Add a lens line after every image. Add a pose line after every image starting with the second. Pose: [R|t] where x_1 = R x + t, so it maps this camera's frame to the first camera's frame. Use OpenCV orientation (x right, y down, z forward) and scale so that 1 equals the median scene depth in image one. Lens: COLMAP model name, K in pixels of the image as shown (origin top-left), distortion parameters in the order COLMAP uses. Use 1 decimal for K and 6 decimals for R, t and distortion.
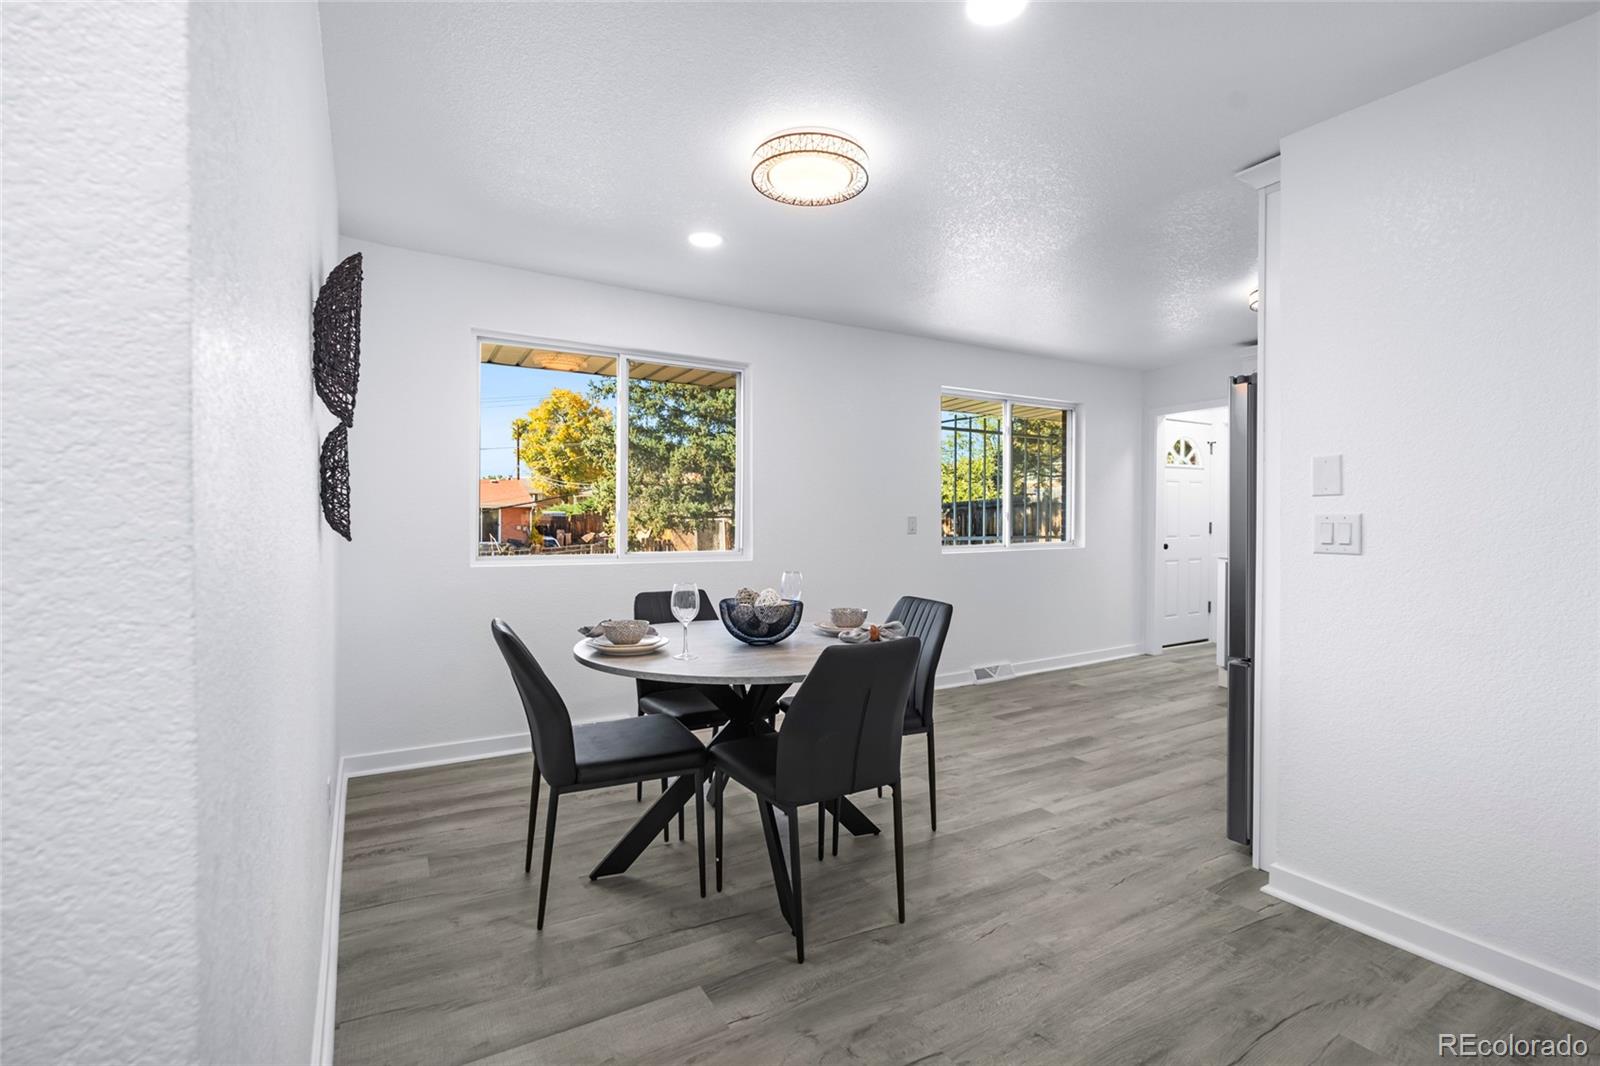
lens RADIAL K [[706.6, 0, 813.2], [0, 706.6, 523.4], [0, 0, 1]] dist [0.000703, 0.000201]
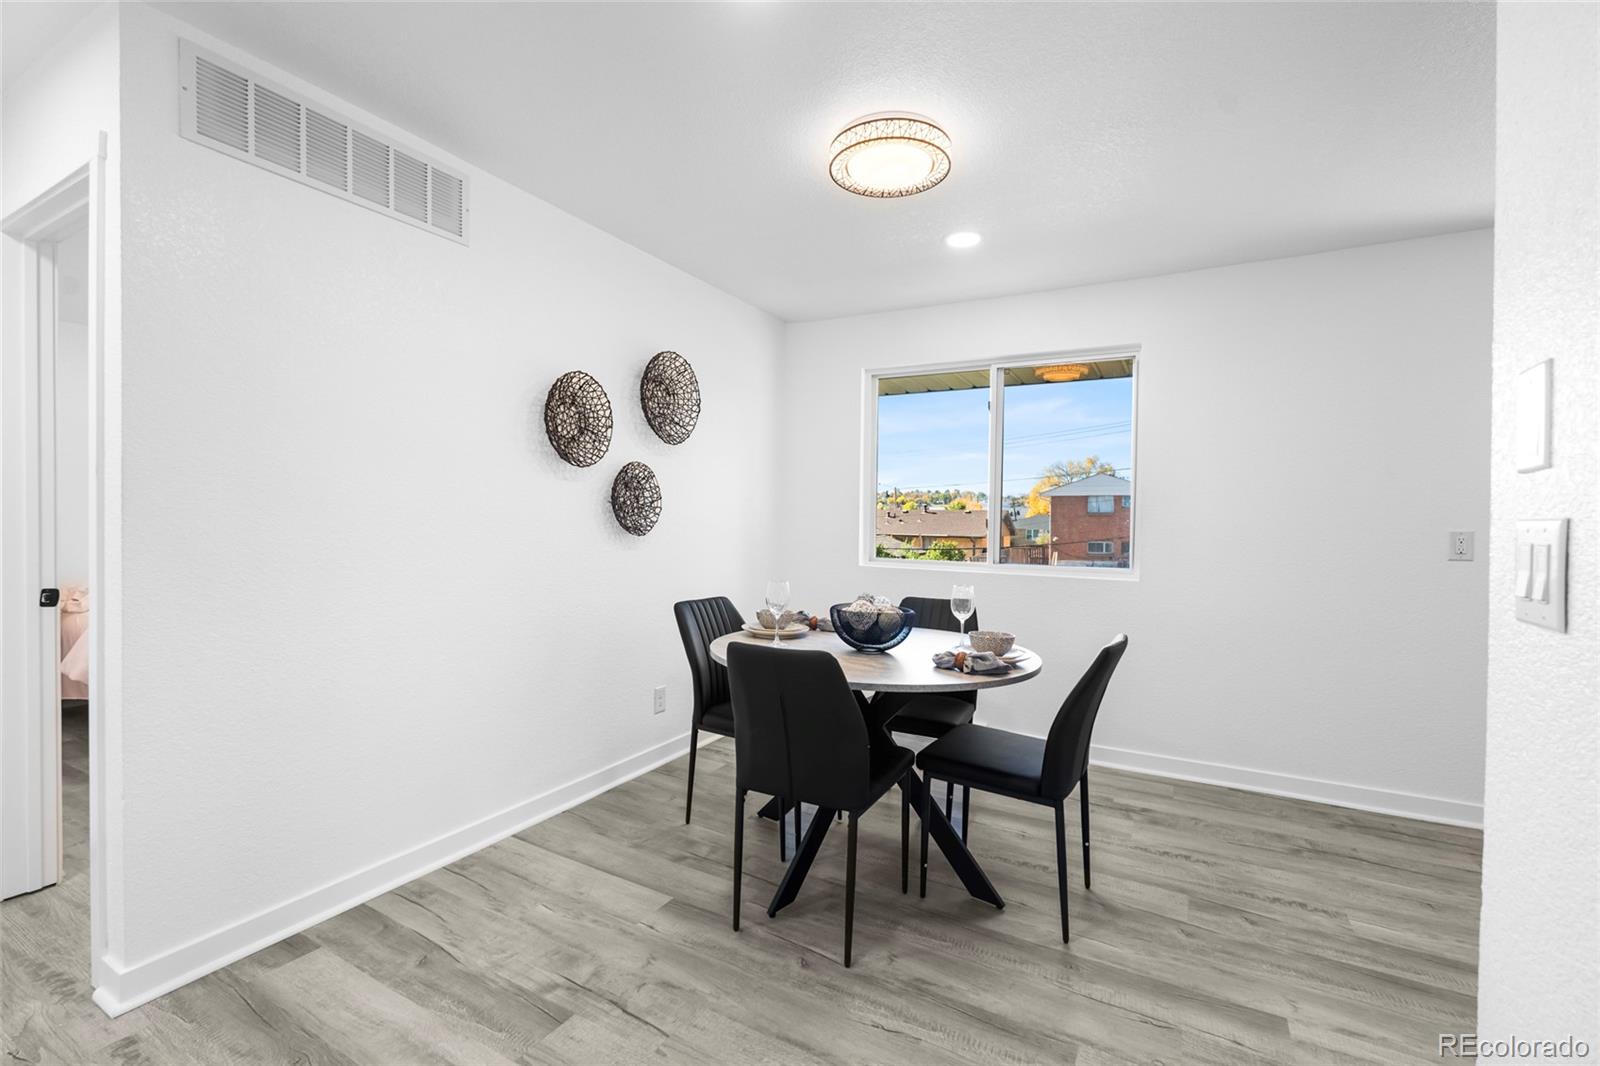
lens RADIAL K [[712.0, 0, 800.0], [0, 712.0, 533.0], [0, 0, 1]] dist [-0.000678, 0.000022]
pose [[0.494494, 0.013279, -0.869080, 0.749505], [-0.017767, 0.999829, 0.005167, -0.001950], [0.869000, 0.012886, 0.494645, 0.405595]]
